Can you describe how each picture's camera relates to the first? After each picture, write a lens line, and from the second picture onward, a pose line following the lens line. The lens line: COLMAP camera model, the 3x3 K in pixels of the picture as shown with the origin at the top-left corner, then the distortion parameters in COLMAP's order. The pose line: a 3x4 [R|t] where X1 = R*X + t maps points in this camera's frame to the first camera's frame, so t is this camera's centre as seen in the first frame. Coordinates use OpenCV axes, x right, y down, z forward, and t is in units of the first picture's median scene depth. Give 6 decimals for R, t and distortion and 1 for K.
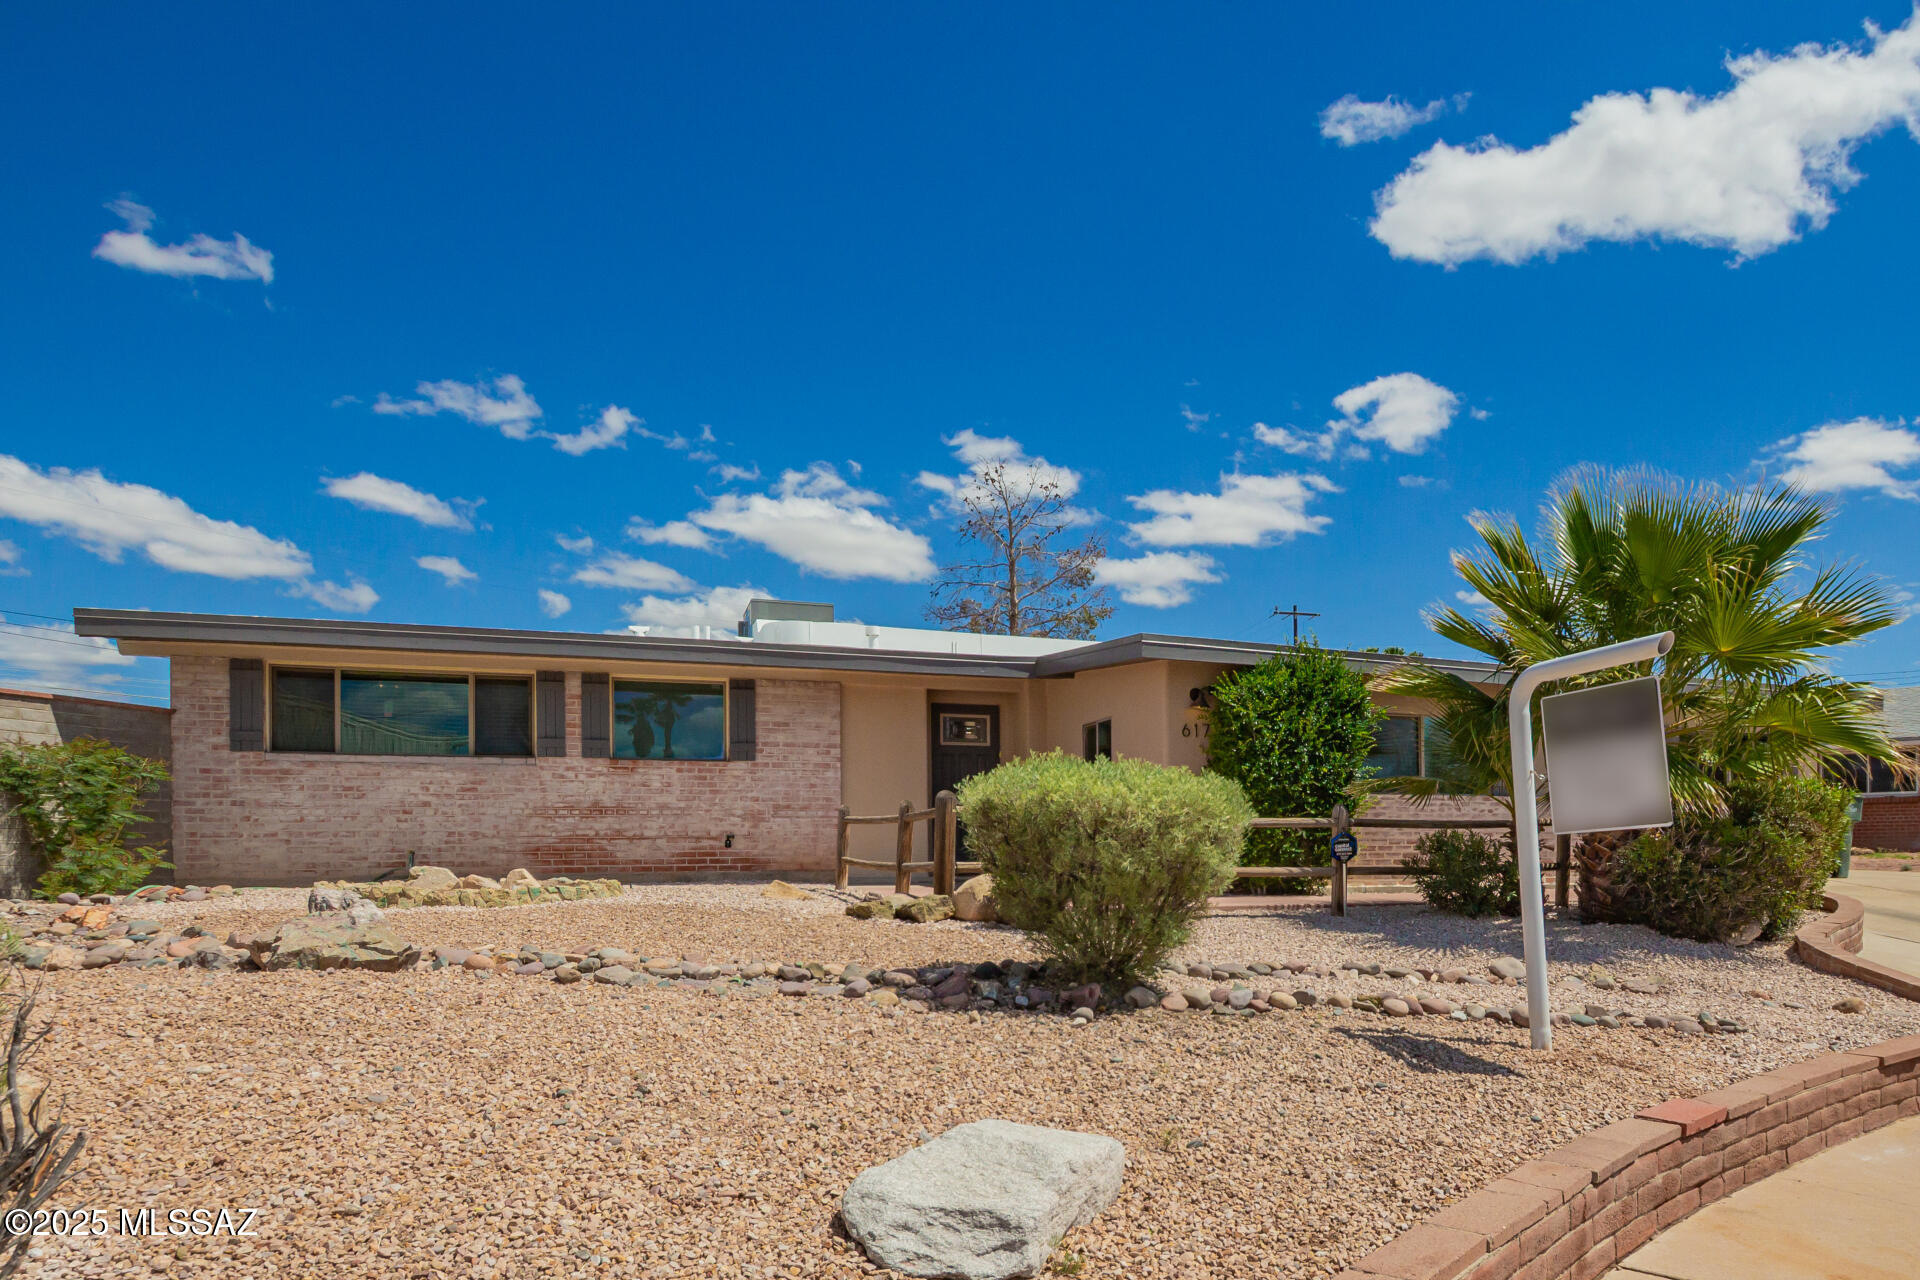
lens RADIAL K [[822.0, 0, 960.0], [0, 822.0, 640.0], [0, 0, 1]] dist [-0.000189, 0.000167]
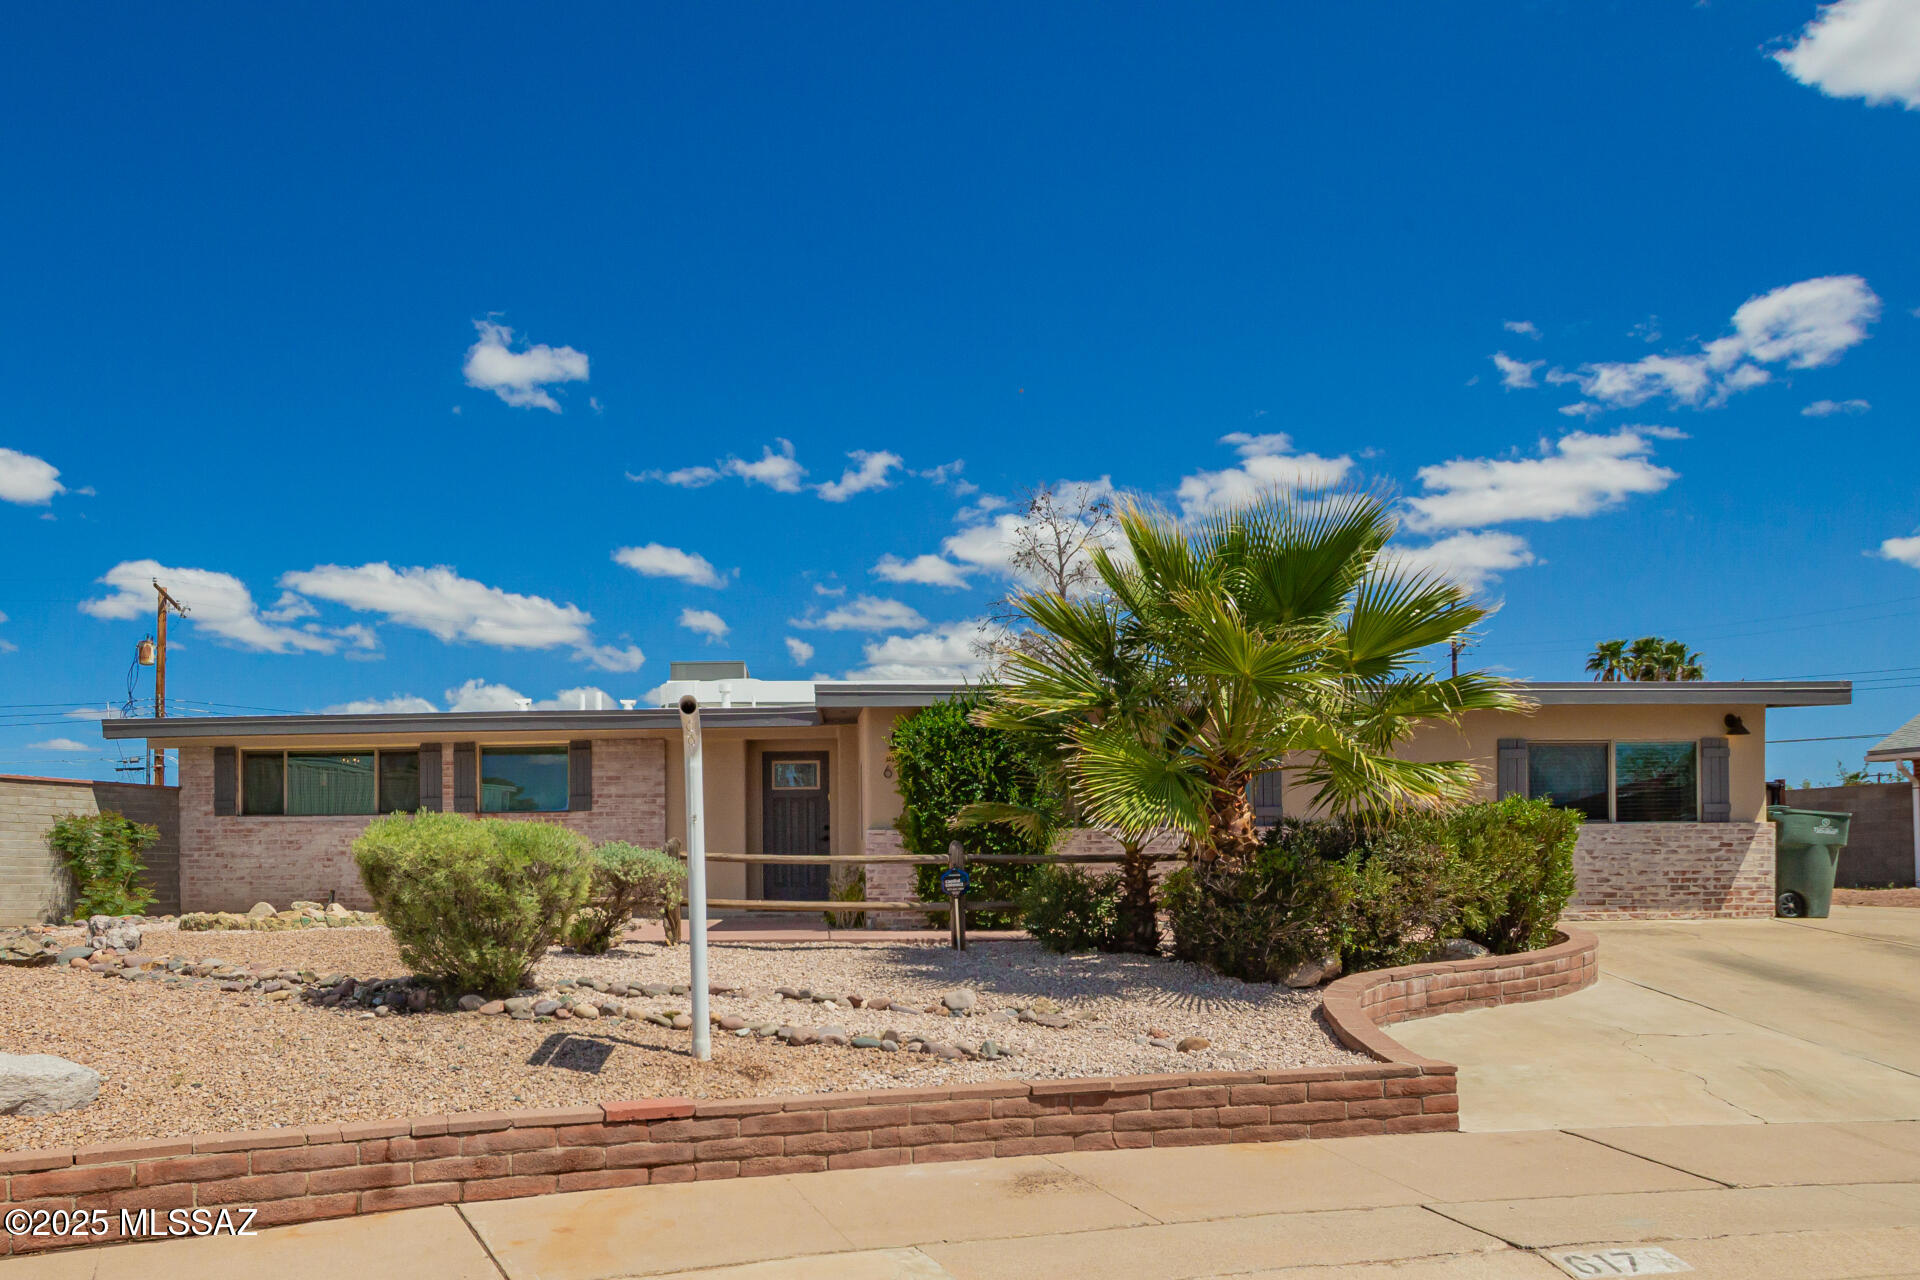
lens RADIAL K [[873.2, 0, 960.0], [0, 873.2, 640.0], [0, 0, 1]] dist [0.000643, -0.000109]
pose [[0.960445, -0.079765, -0.266803, 0.678905], [0.072324, 0.996672, -0.037618, -0.010399], [0.268915, 0.016834, 0.963017, -0.056609]]
